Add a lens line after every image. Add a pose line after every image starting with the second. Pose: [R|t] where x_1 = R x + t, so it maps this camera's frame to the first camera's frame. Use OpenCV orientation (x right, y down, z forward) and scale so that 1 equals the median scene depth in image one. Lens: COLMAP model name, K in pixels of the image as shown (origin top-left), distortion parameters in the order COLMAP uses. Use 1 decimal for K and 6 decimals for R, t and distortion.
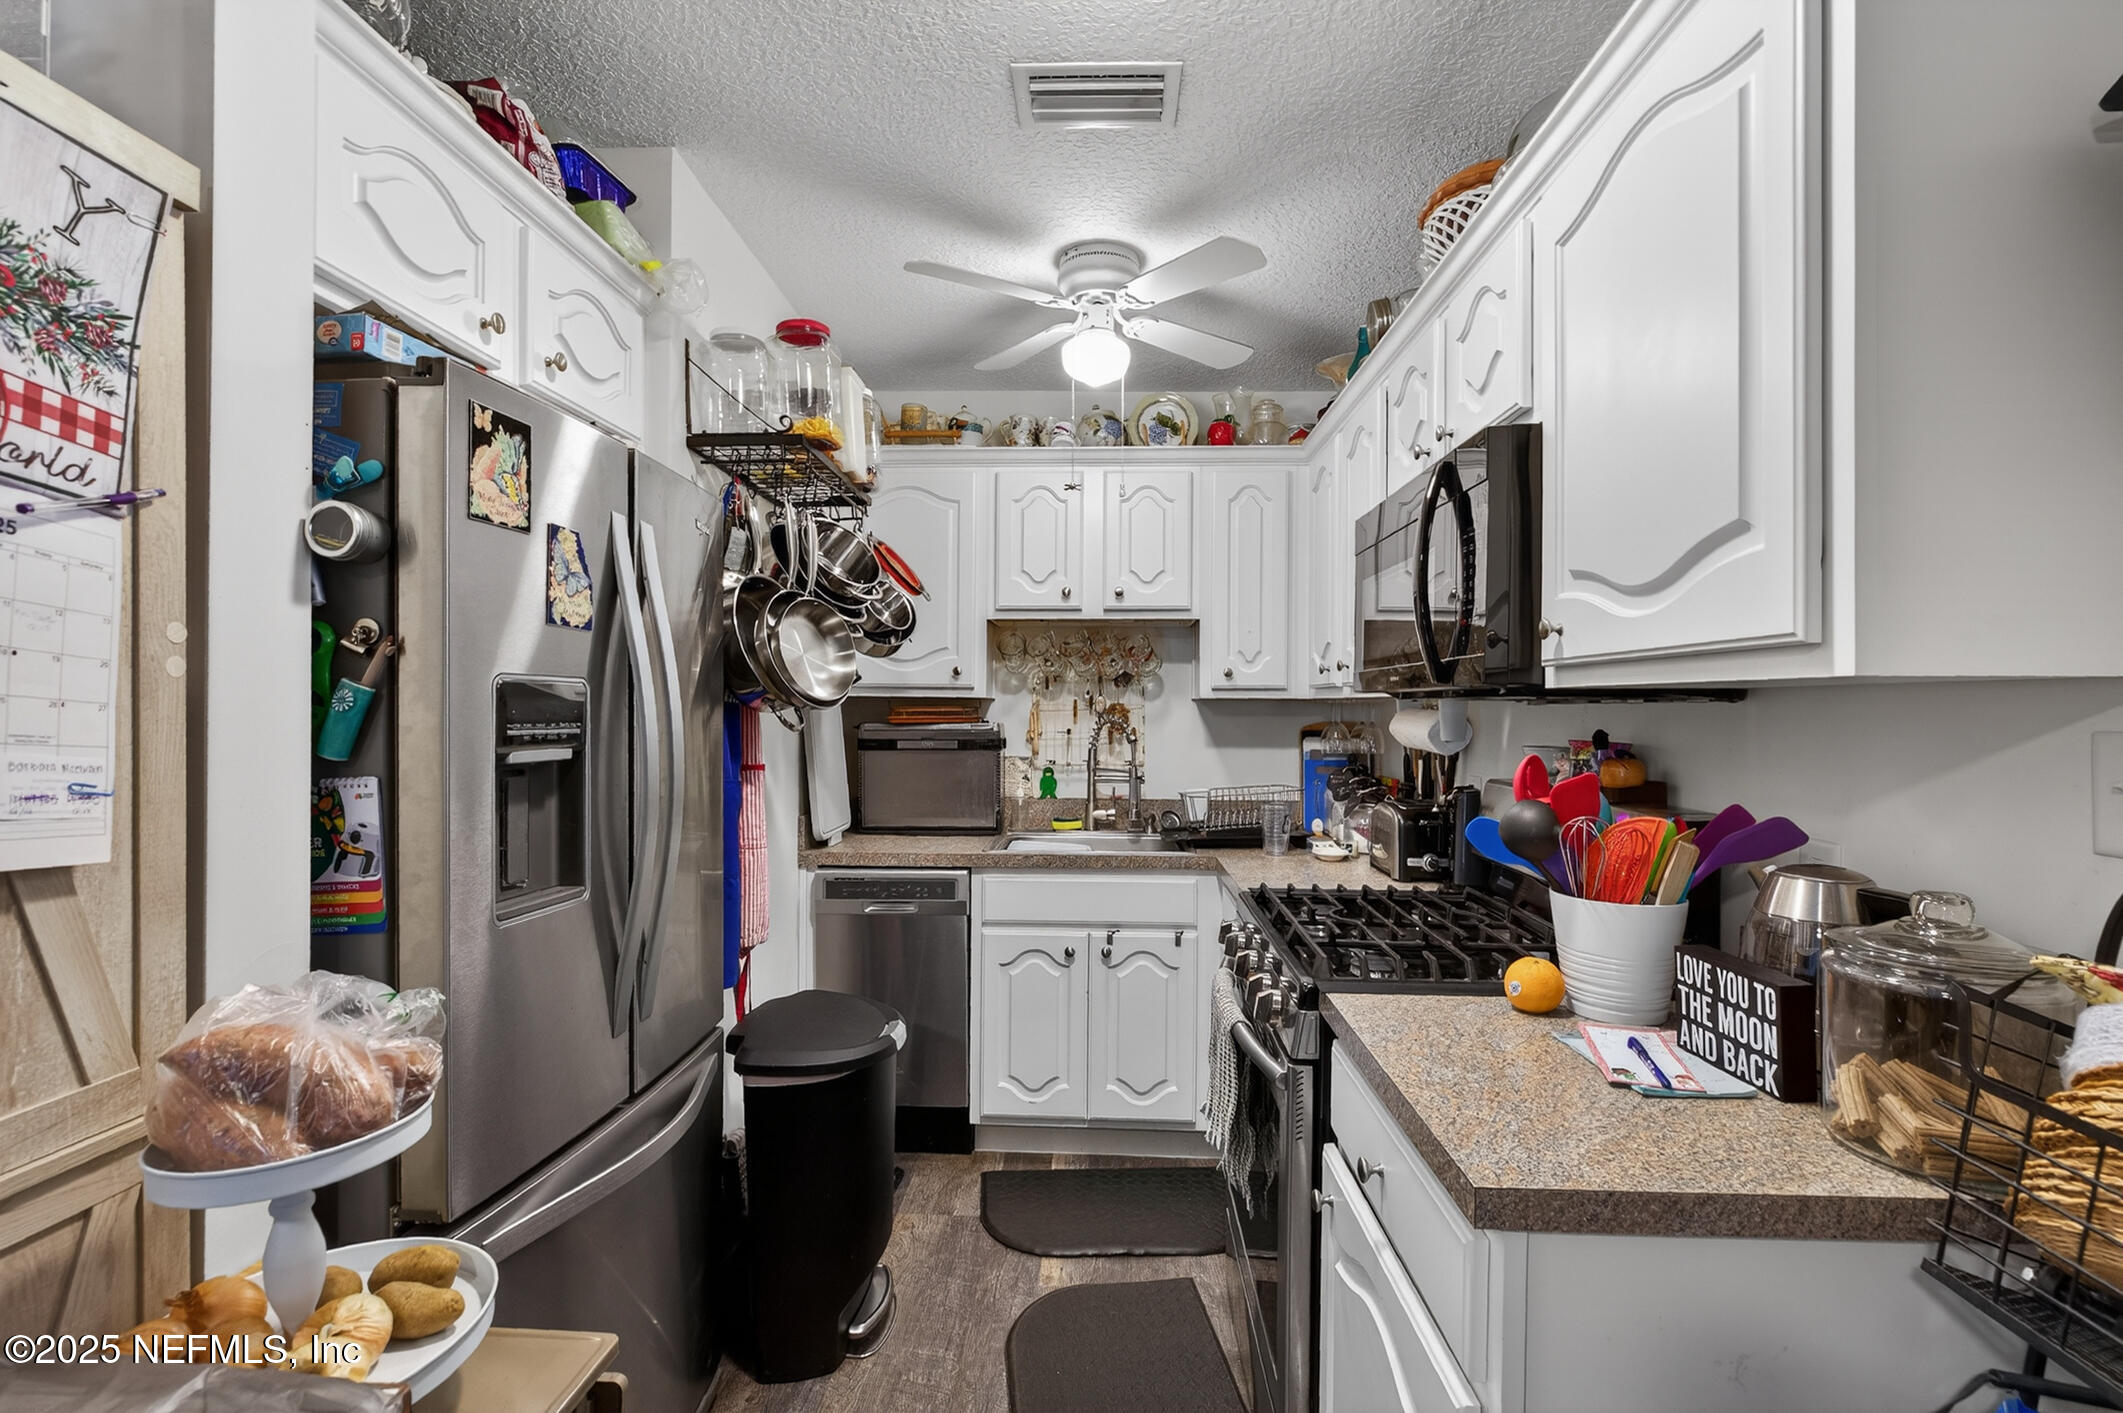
lens RADIAL K [[989.8, 0, 1066.3], [0, 989.8, 706.6], [0, 0, 1]] dist [-0.010616, -0.000657]
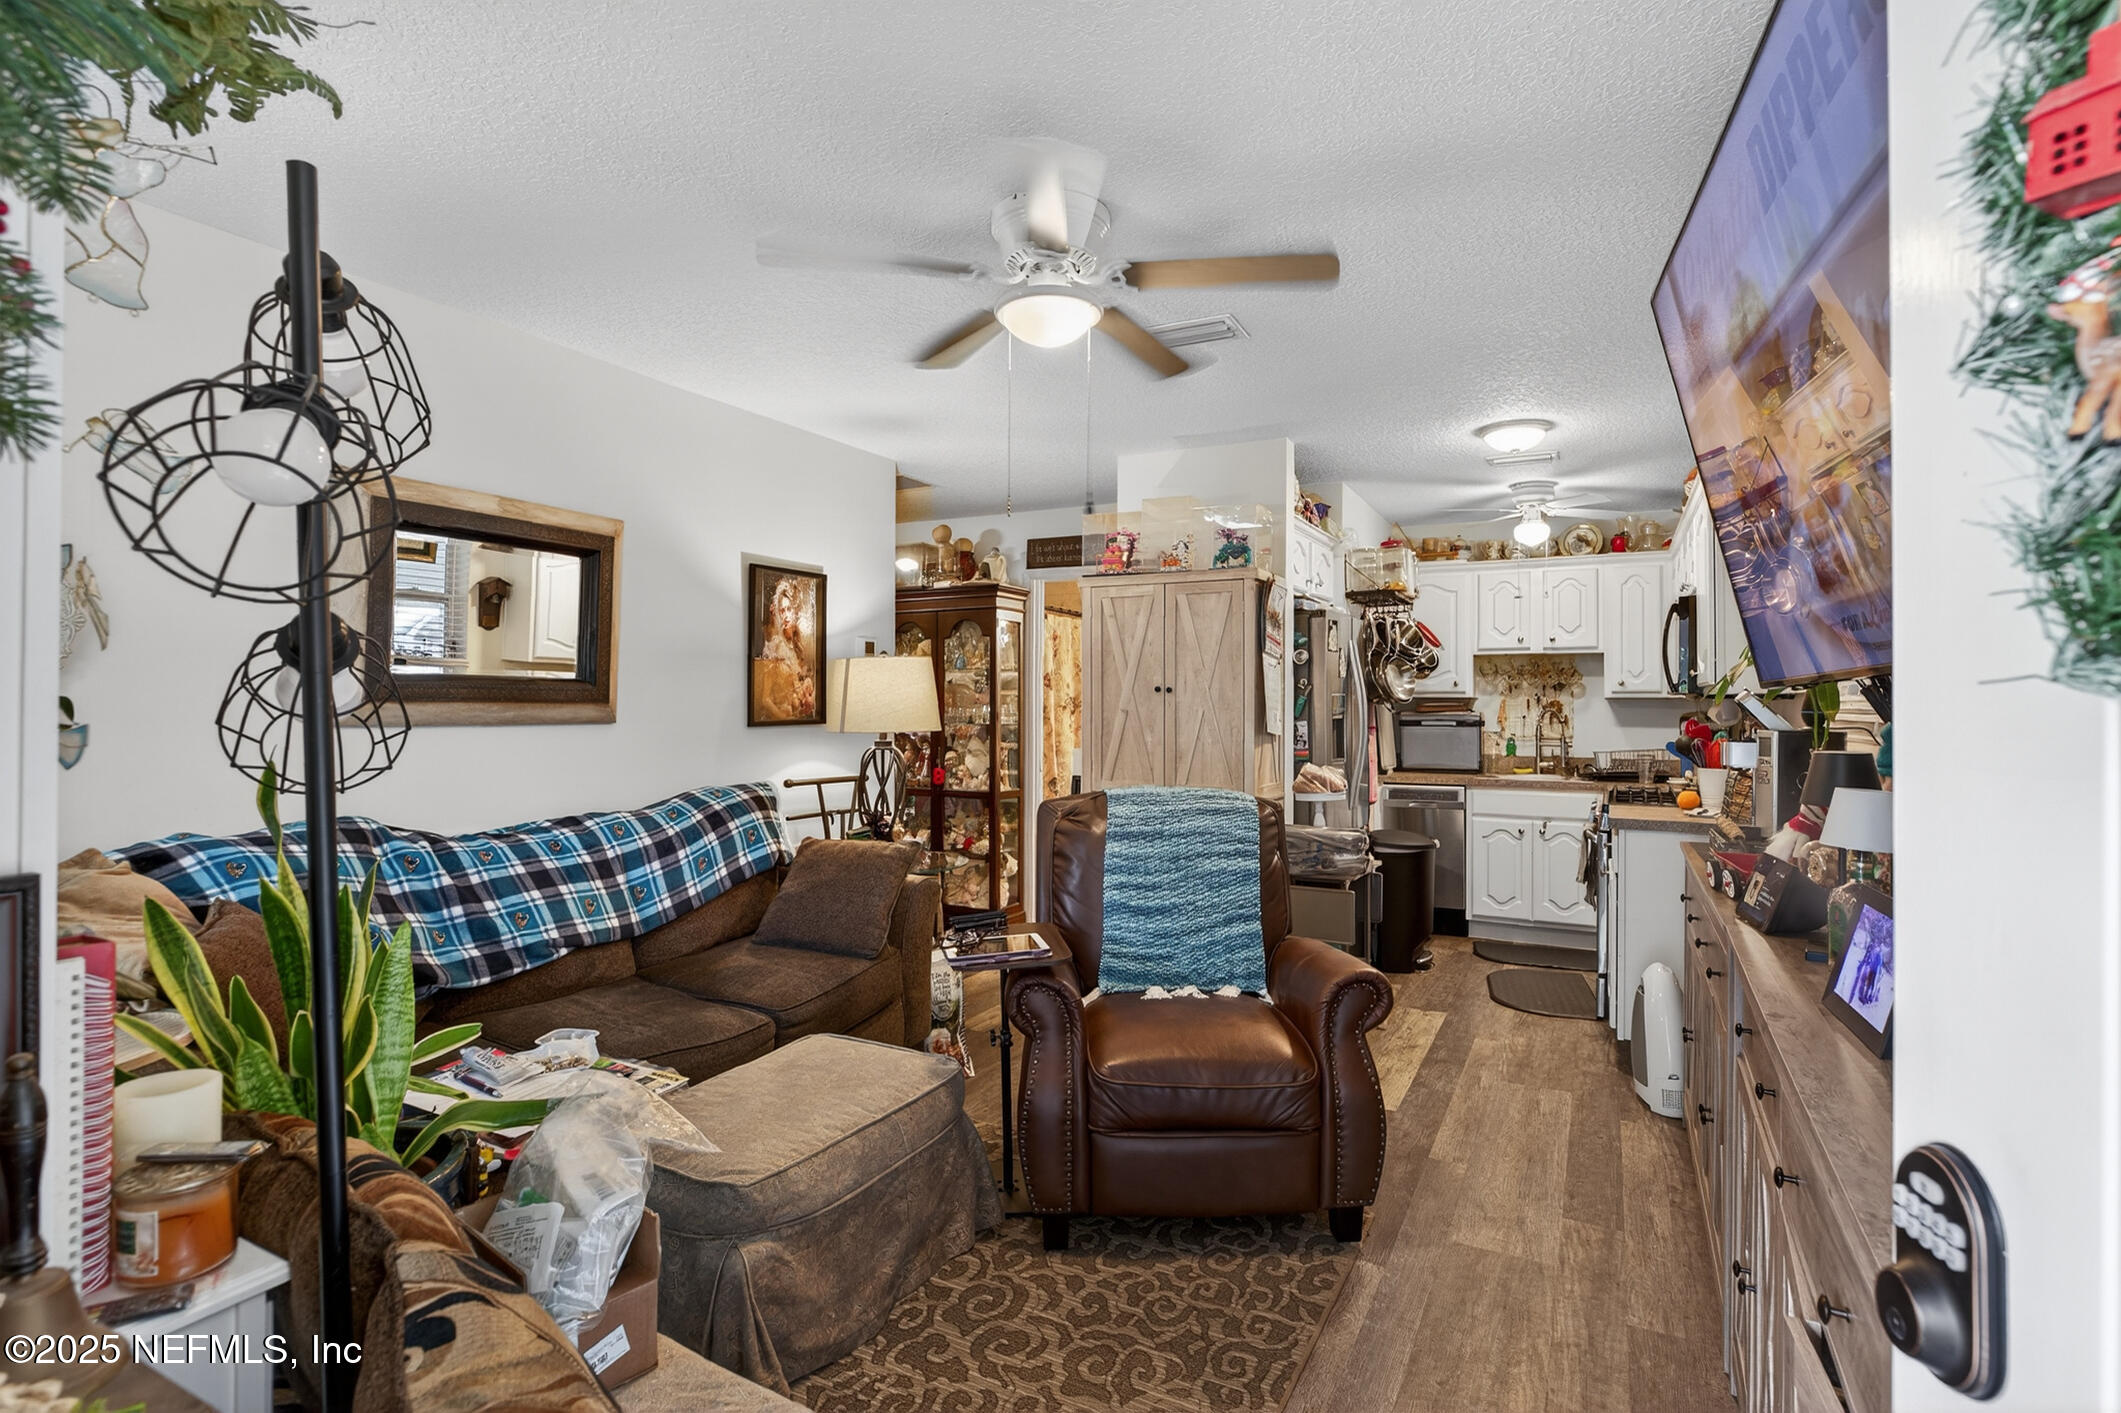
lens RADIAL K [[988.8, 0, 1077.3], [0, 988.8, 699.4], [0, 0, 1]] dist [-0.010616, -0.000657]
pose [[0.900911, -0.004557, -0.433981, 0.051851], [0.002378, 0.999982, -0.005563, 0.002384], [0.433998, 0.003980, 0.900905, -0.966547]]
